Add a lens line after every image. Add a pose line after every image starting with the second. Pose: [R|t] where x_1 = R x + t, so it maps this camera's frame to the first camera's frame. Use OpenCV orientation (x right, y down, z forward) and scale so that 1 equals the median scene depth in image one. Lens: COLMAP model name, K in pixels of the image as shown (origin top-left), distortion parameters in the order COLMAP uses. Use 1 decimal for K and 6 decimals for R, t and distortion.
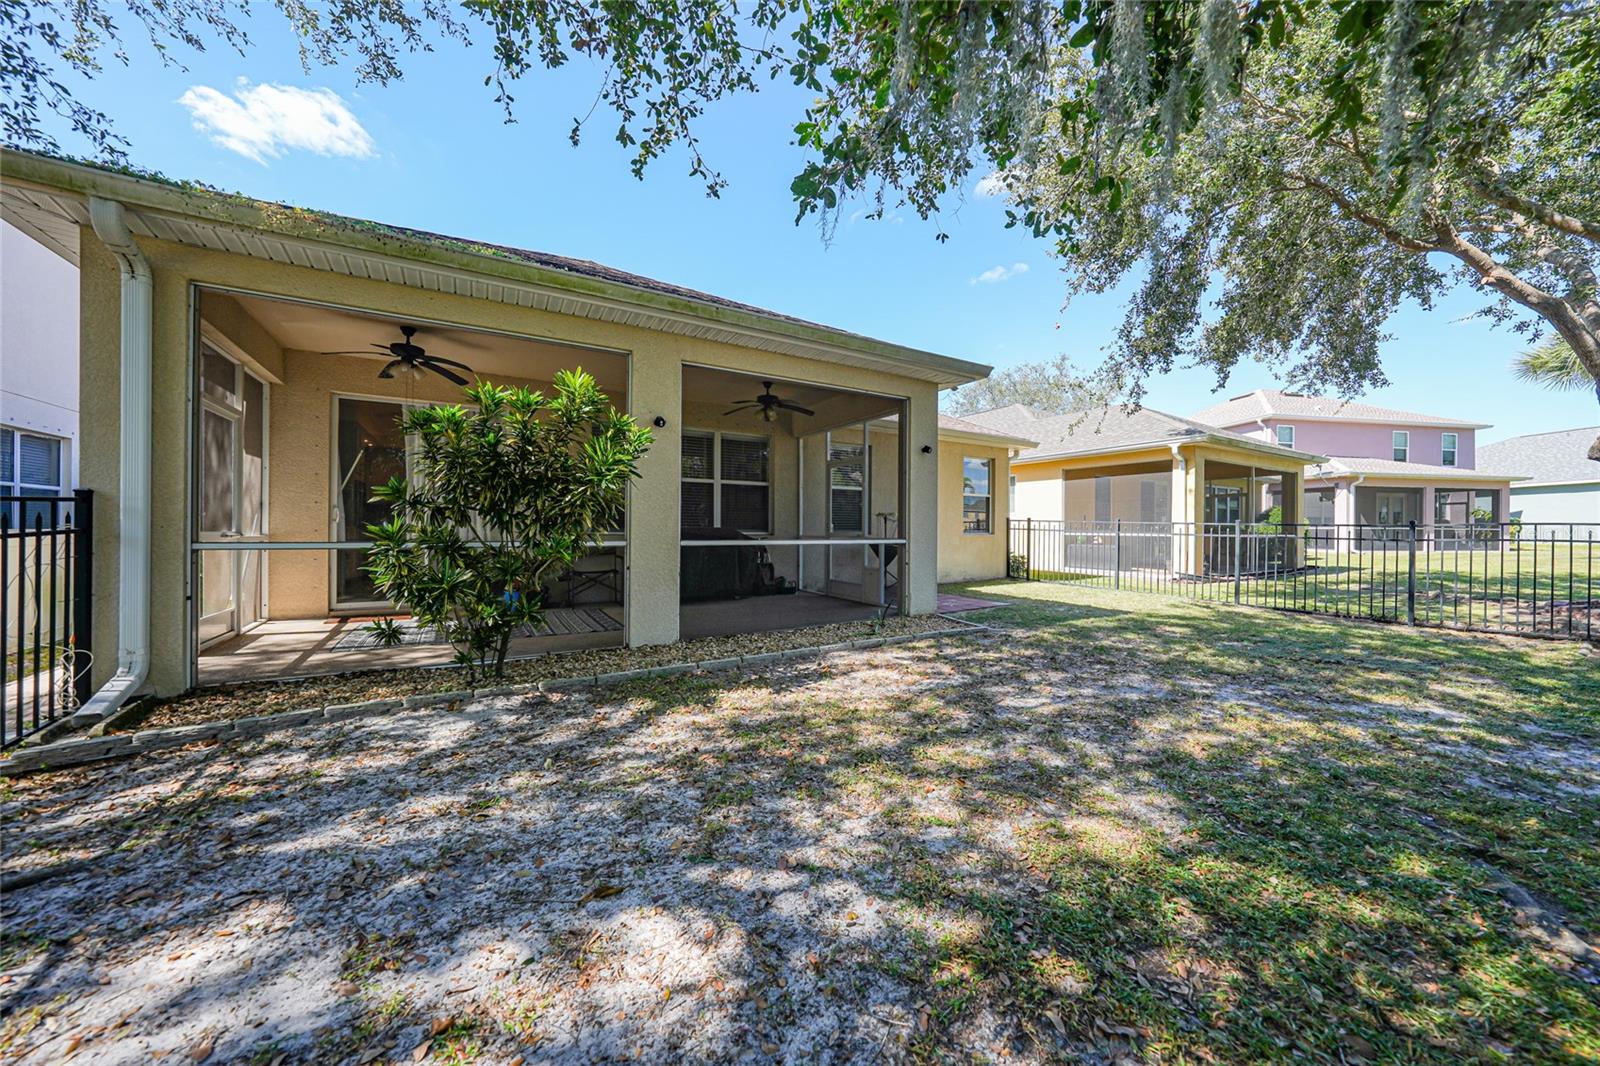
lens RADIAL K [[555.1, 0, 807.6], [0, 555.1, 527.5], [0, 0, 1]] dist [-0.003663, 0.000093]
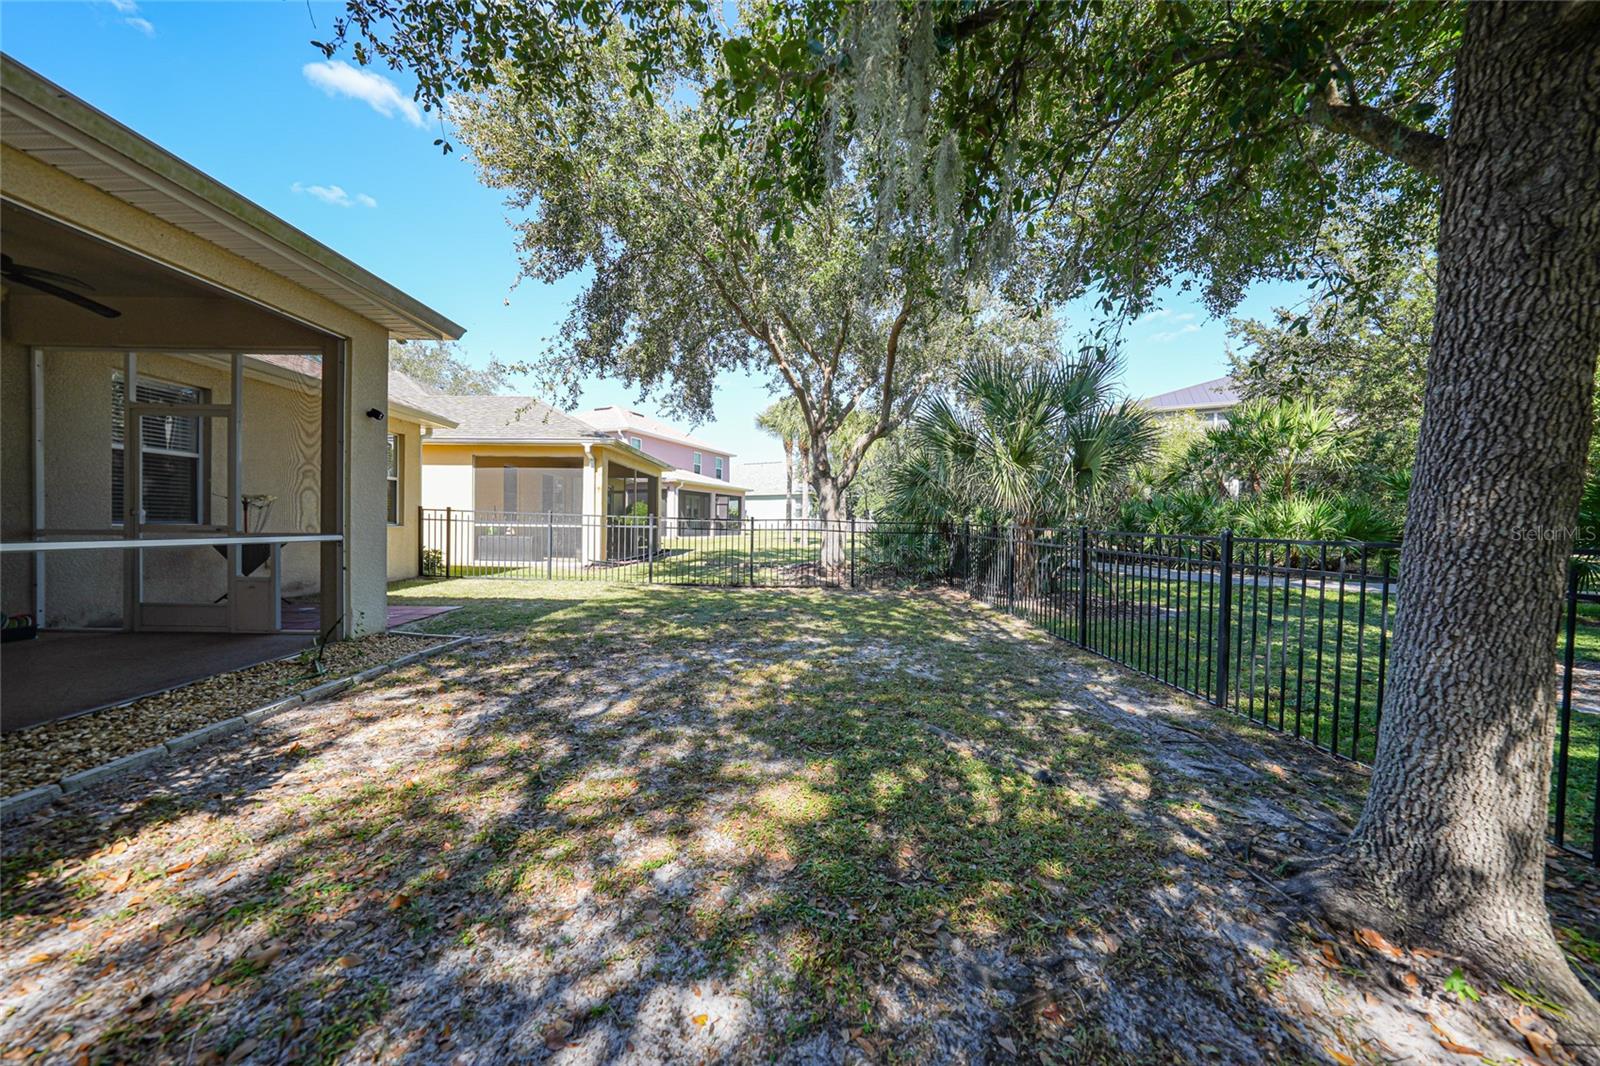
lens RADIAL K [[555.1, 0, 807.6], [0, 555.1, 527.5], [0, 0, 1]] dist [-0.003663, 0.000093]
pose [[0.517173, -0.004073, 0.855871, -0.074935], [-0.011415, 0.999867, 0.011656, -0.001930], [-0.855805, -0.015798, 0.517058, 0.069782]]
